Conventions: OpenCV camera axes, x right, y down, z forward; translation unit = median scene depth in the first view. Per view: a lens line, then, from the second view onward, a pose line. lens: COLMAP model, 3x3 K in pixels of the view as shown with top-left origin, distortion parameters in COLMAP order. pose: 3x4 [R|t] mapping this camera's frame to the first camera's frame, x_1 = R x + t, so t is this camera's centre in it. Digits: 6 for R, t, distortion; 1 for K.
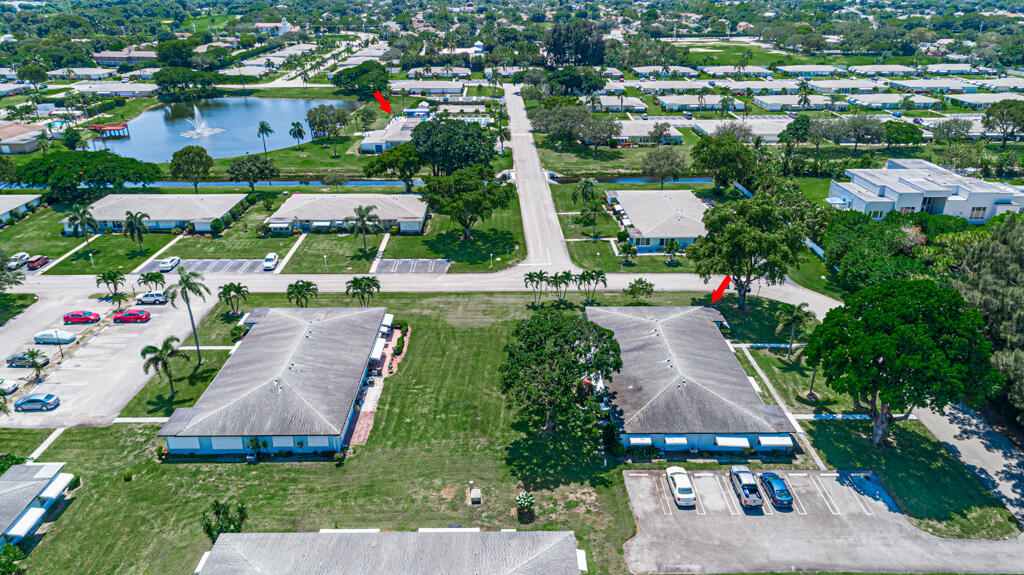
lens RADIAL K [[687.7, 0, 512.0], [0, 687.7, 287.5], [0, 0, 1]] dist [-0.003305, 0.006528]
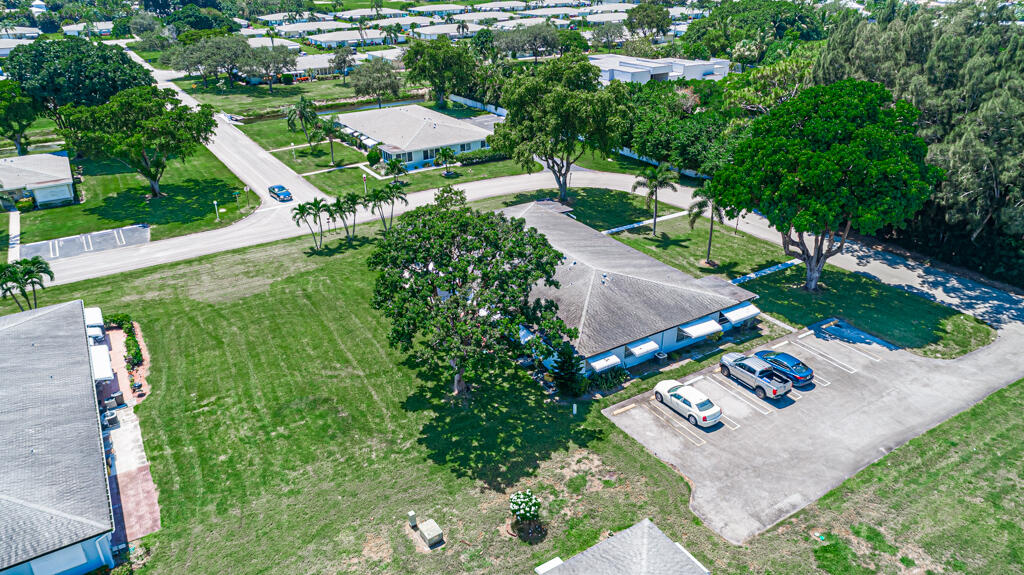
lens RADIAL K [[687.7, 0, 512.0], [0, 687.7, 287.5], [0, 0, 1]] dist [-0.003305, 0.006528]
pose [[0.851339, -0.234872, 0.469103, -0.165976], [0.222383, 0.971437, 0.082797, 0.060806], [-0.475151, 0.033832, 0.879254, 0.368382]]
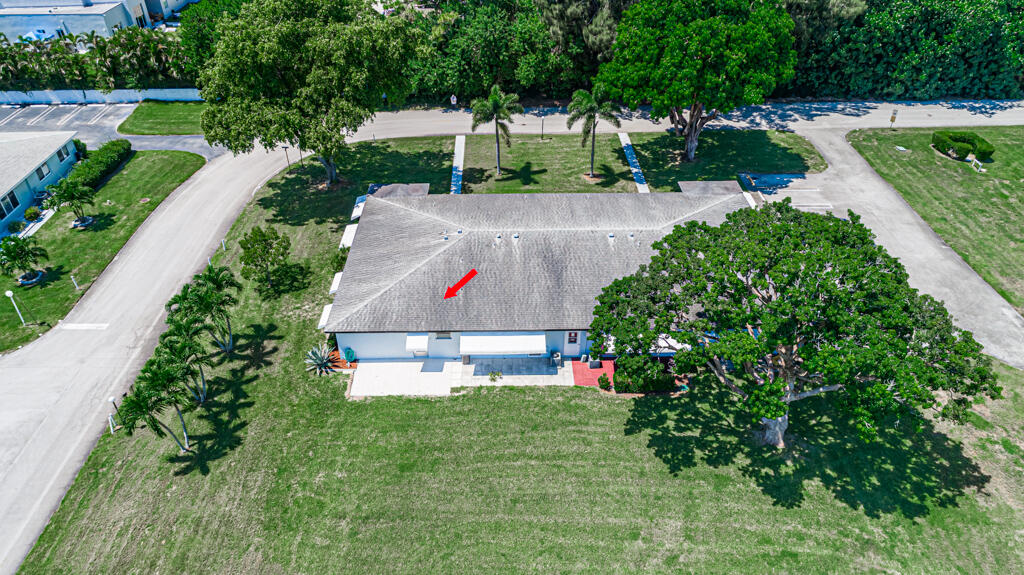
lens RADIAL K [[687.7, 0, 512.0], [0, 687.7, 287.5], [0, 0, 1]] dist [-0.003305, 0.006528]
pose [[-0.008844, -0.587537, 0.809149, -0.252779], [0.411051, 0.735517, 0.538565, -0.199173], [-0.911570, 0.337364, 0.235003, 0.922066]]
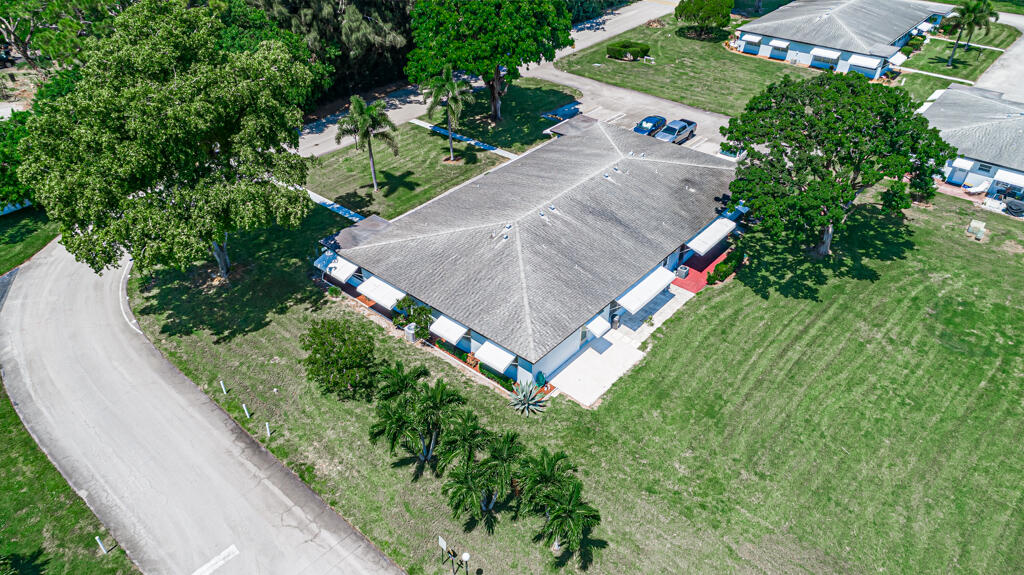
lens RADIAL K [[687.7, 0, 512.0], [0, 687.7, 287.5], [0, 0, 1]] dist [-0.003305, 0.006528]
pose [[-0.752208, -0.383840, 0.535583, -0.080590], [0.271711, 0.559806, 0.782809, -0.341105], [-0.600297, 0.734359, -0.316798, 1.280234]]
